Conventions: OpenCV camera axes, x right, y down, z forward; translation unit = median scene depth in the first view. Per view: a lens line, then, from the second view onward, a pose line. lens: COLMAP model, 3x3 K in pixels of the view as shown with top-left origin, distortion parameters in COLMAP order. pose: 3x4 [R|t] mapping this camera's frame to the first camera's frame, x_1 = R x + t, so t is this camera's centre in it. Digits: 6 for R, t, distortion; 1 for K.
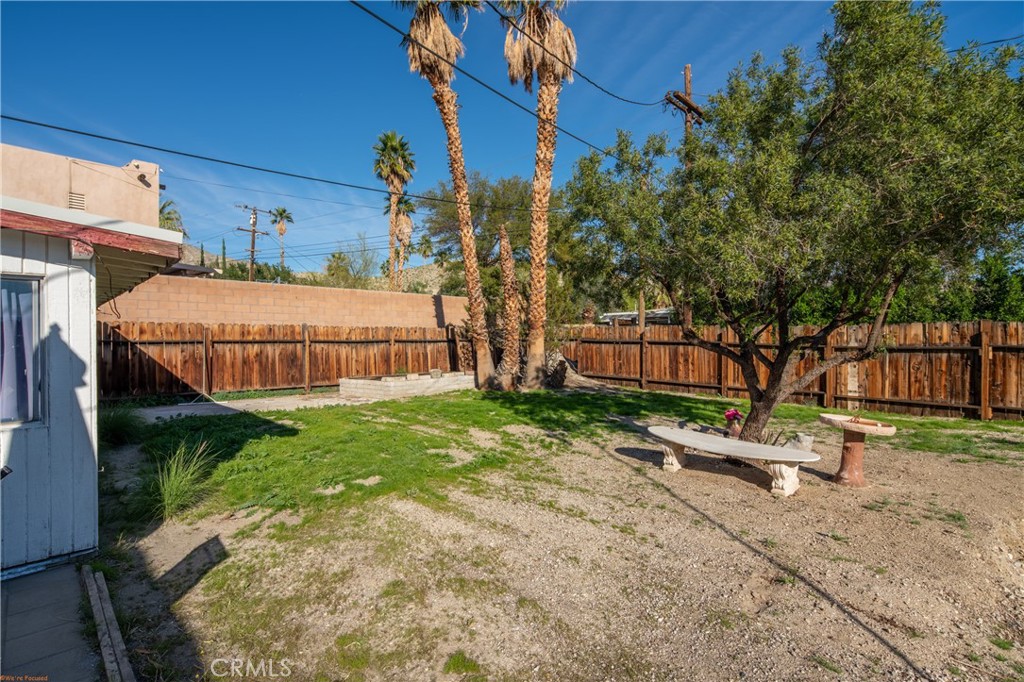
lens RADIAL K [[489.5, 0, 510.8], [0, 489.5, 340.7], [0, 0, 1]] dist [-0.001760, -0.003253]
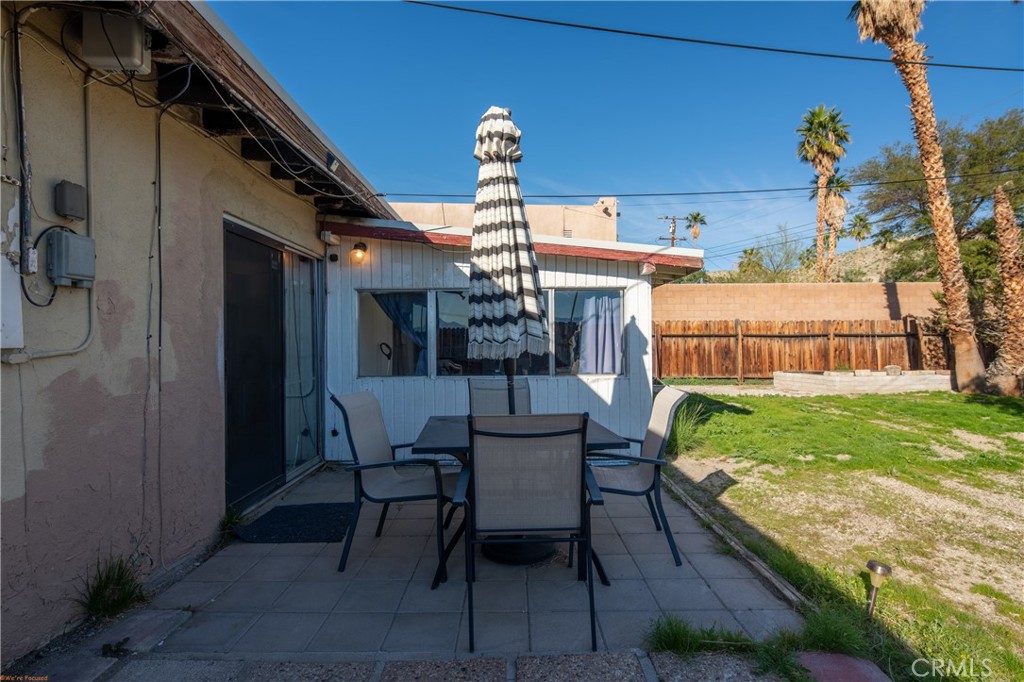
lens RADIAL K [[489.5, 0, 509.2], [0, 489.5, 343.5], [0, 0, 1]] dist [-0.001760, -0.003253]
pose [[0.706018, 0.006215, -0.708167, -0.017998], [-0.001335, 0.999971, 0.007444, 0.012393], [0.708193, -0.004310, 0.706006, -0.118631]]
